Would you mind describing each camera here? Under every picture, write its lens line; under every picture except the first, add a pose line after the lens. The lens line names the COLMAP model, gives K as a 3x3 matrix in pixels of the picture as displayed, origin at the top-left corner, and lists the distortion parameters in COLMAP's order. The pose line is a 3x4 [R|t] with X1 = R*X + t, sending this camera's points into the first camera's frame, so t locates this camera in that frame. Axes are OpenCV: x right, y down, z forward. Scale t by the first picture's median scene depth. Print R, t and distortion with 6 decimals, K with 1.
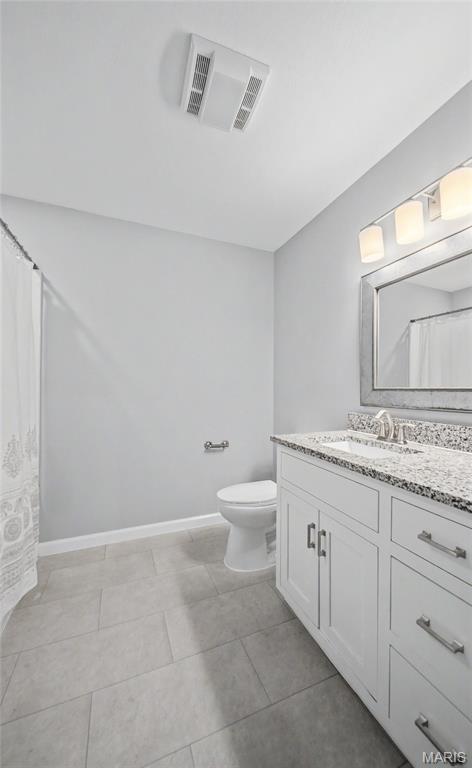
lens RADIAL K [[284.0, 0, 233.7], [0, 284.0, 390.9], [0, 0, 1]] dist [-0.001127, -0.000012]
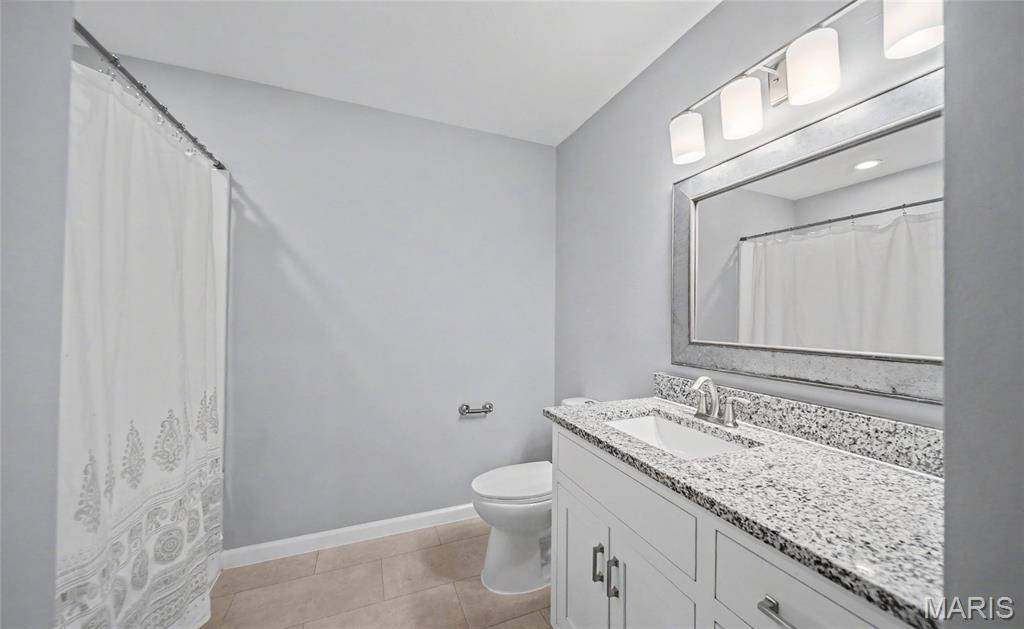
lens RADIAL K [[368.0, 0, 511.5], [0, 368.0, 320.5], [0, 0, 1]] dist [-0.001033, -0.000190]
pose [[0.999983, 0.005236, 0.002460, 0.050290], [-0.005218, 0.999960, -0.007250, -0.057418], [-0.002498, 0.007238, 0.999971, 0.093558]]
